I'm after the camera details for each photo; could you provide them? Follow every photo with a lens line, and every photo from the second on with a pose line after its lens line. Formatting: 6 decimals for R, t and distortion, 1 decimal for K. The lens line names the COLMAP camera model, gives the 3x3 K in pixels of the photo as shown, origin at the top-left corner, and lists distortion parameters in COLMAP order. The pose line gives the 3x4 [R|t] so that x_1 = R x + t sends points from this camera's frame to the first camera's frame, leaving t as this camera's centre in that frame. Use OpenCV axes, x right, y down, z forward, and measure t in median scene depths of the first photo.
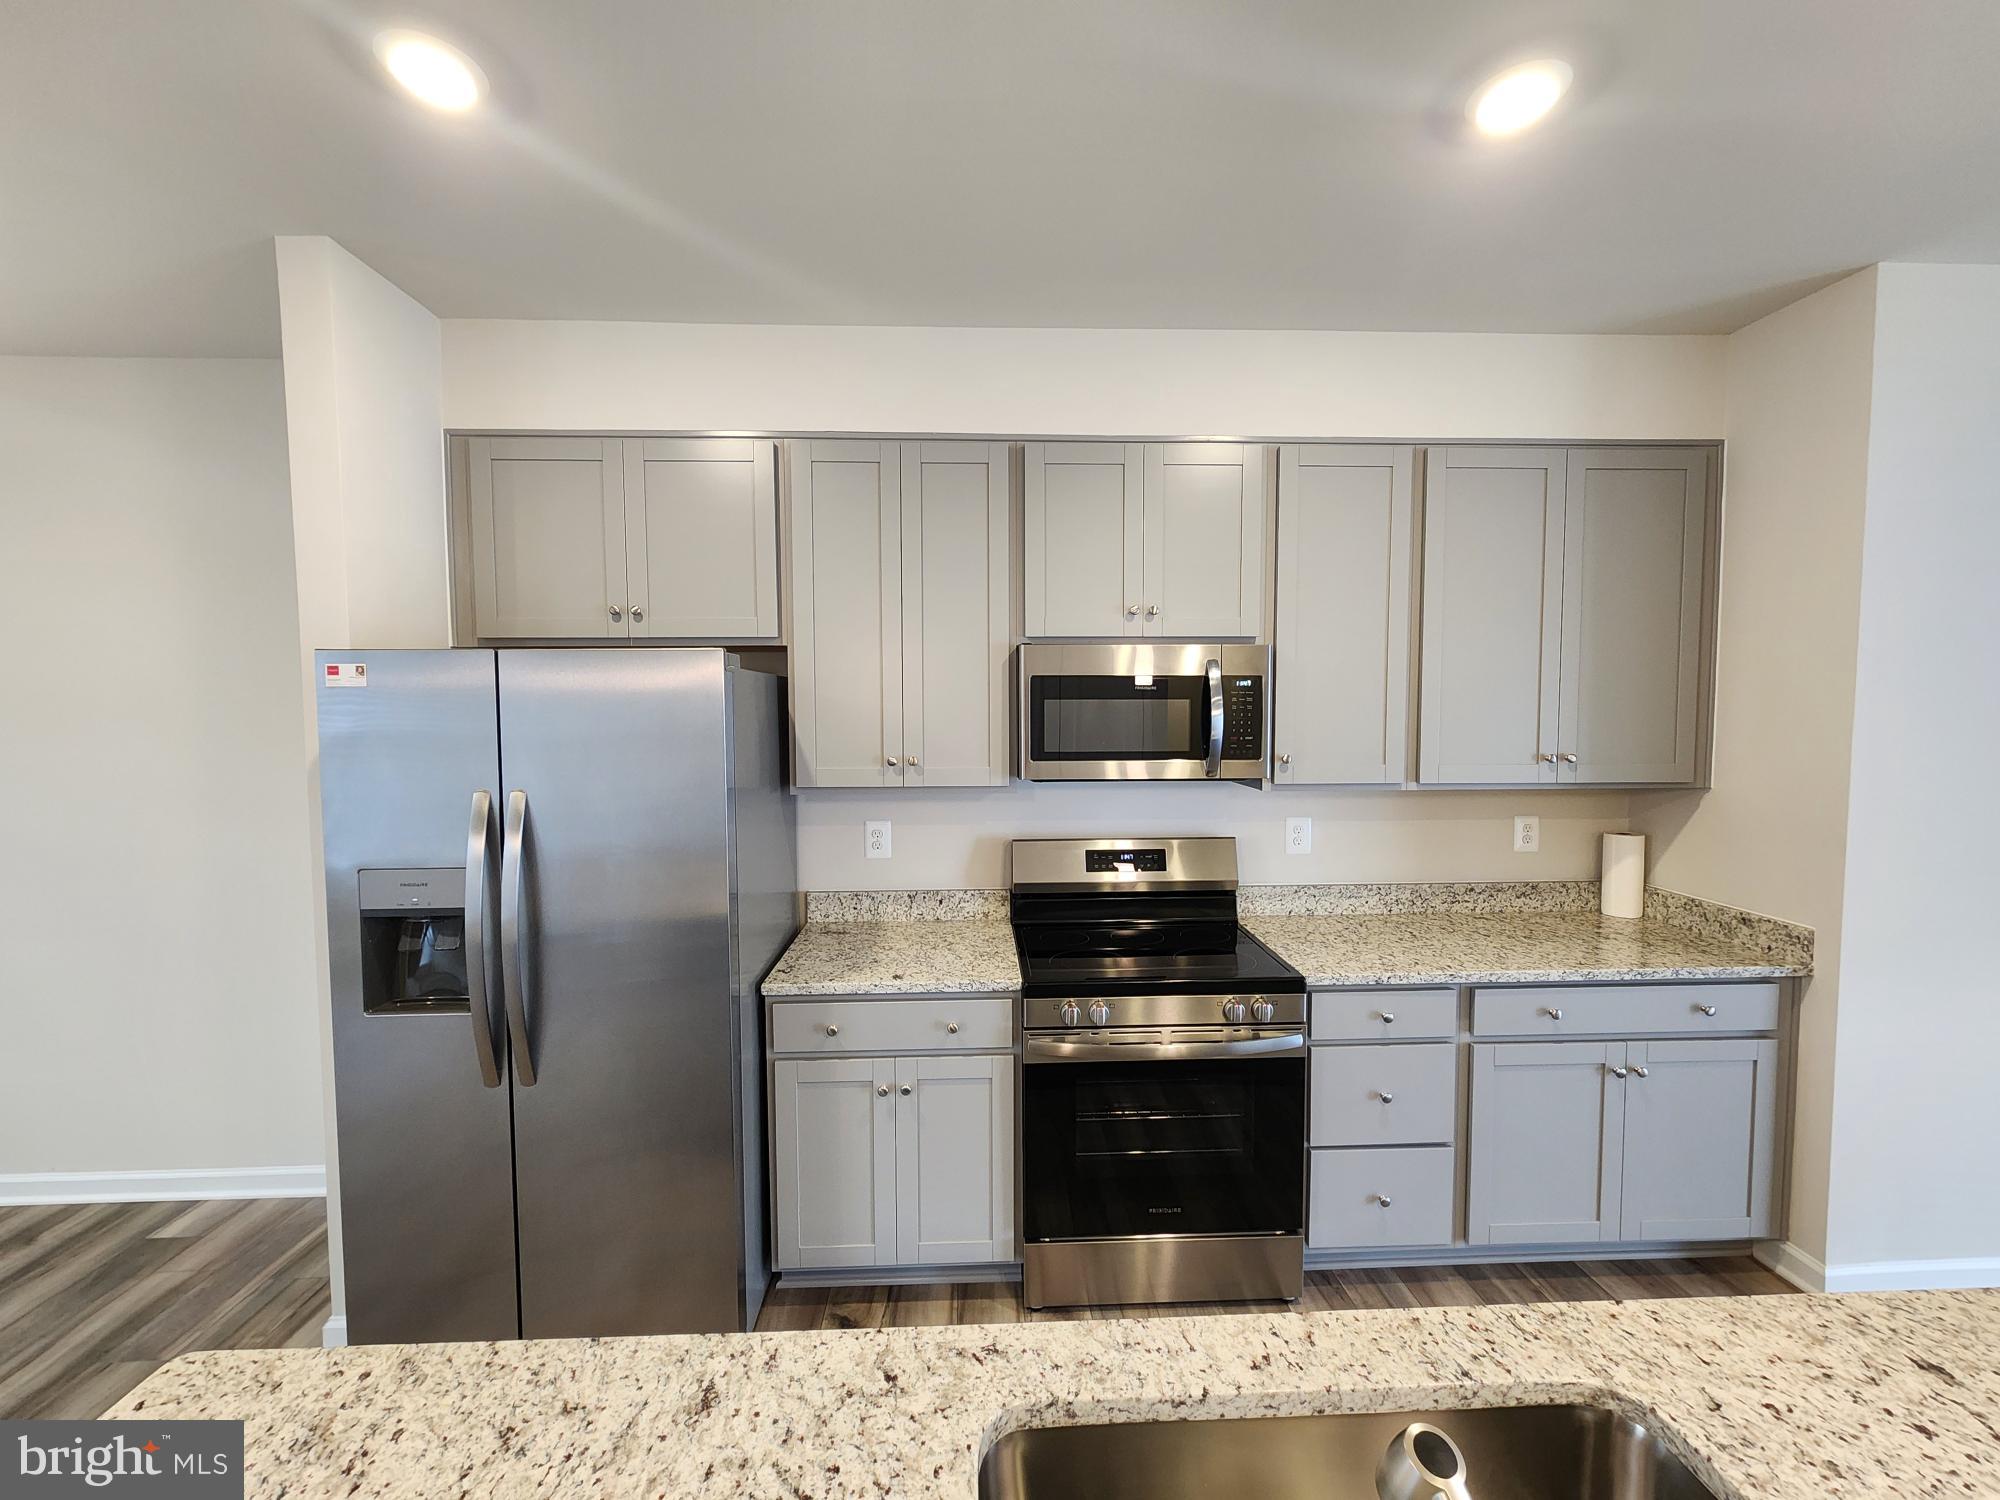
lens RADIAL K [[825.1, 0, 1000.0], [0, 825.1, 750.0], [0, 0, 1]] dist [-0.001206, 0.000182]
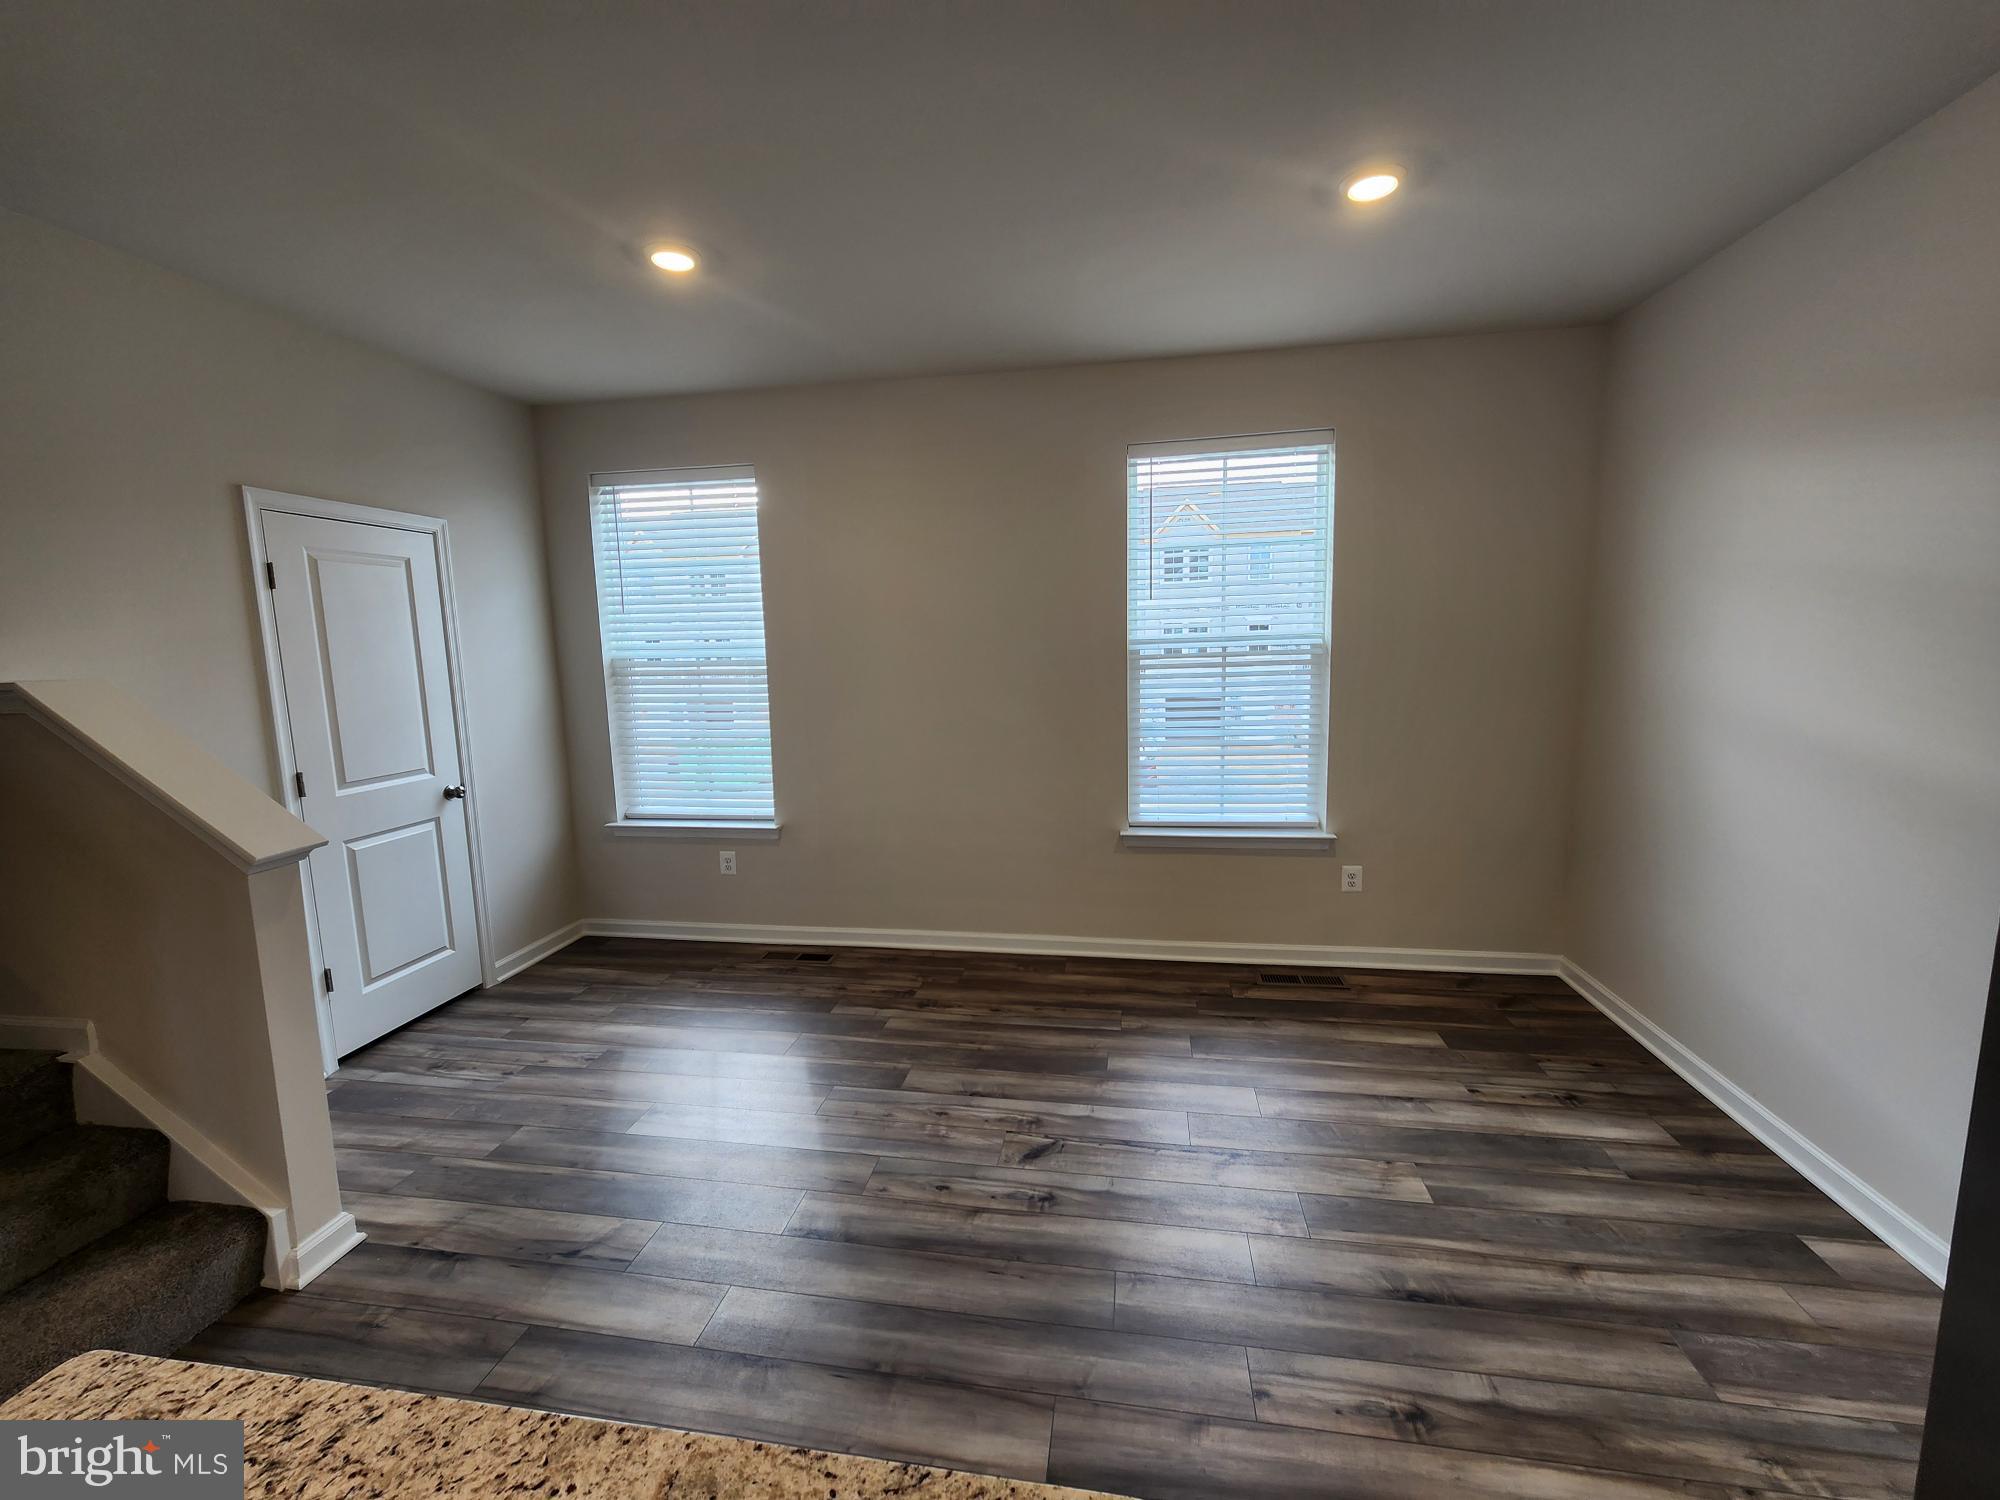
lens RADIAL K [[817.3, 0, 1005.2], [0, 817.3, 749.5], [0, 0, 1]] dist [0.000856, 0.000932]
pose [[-0.201412, 0.141768, -0.969193, -0.155357], [-0.027706, 0.988250, 0.150314, 0.006540], [0.979115, 0.057128, -0.195118, 0.376673]]
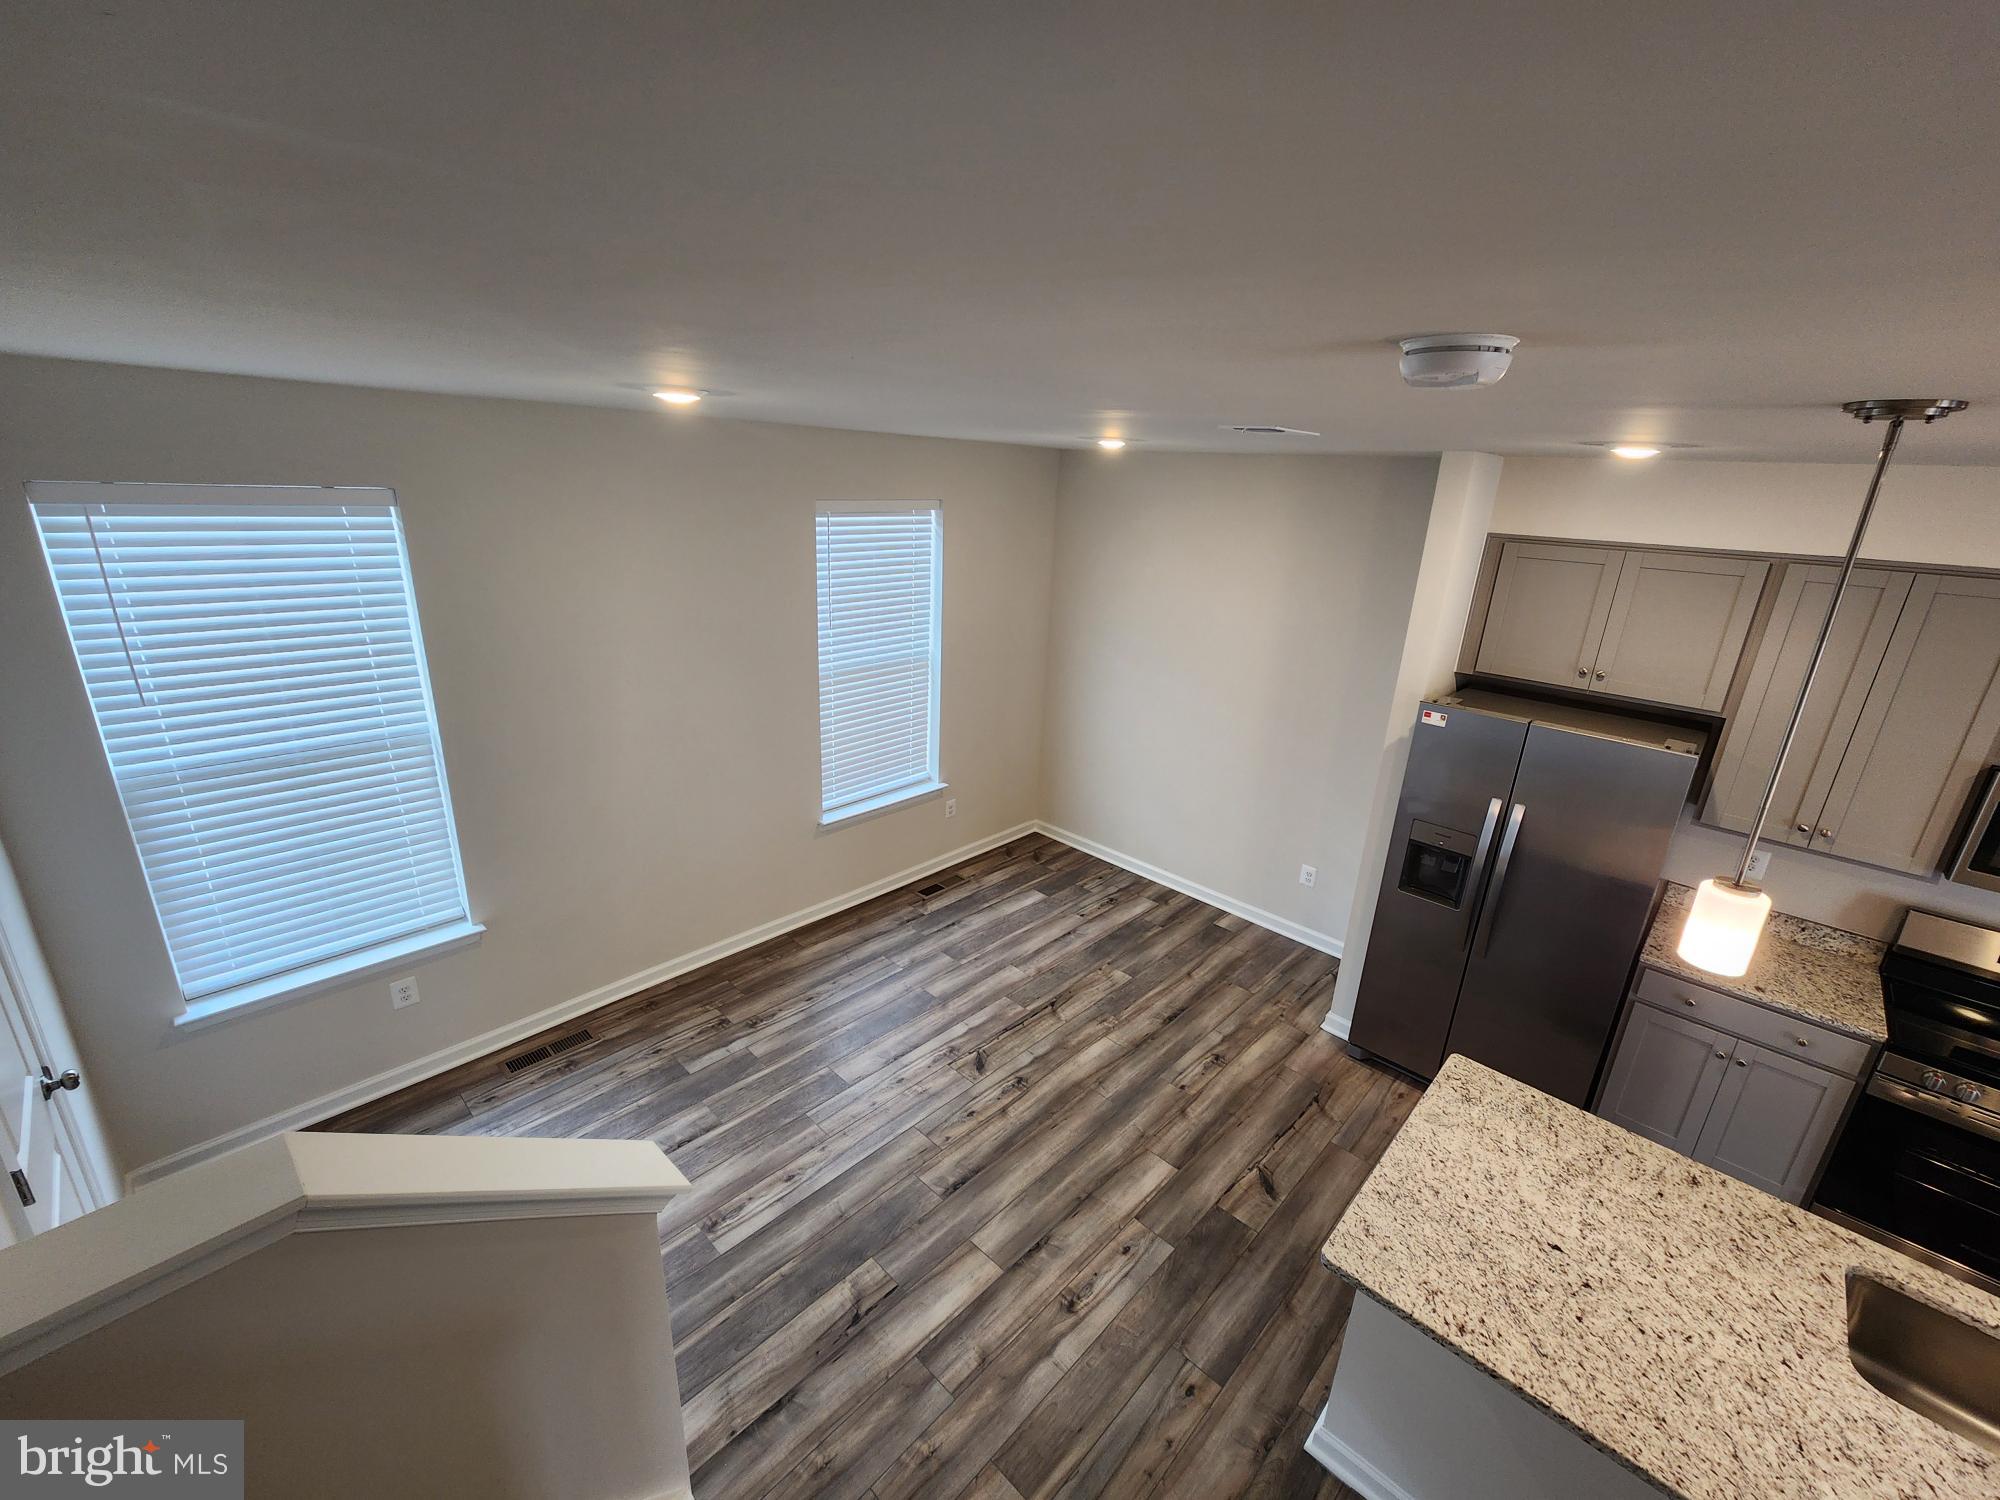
lens RADIAL K [[822.4, 0, 1000.0], [0, 822.4, 750.0], [0, 0, 1]] dist [-0.001224, 0.001187]
pose [[0.694502, 0.262891, -0.669742, -0.177664], [-0.088349, 0.954972, 0.283236, -0.356599], [0.714045, -0.137537, 0.686457, -0.738981]]
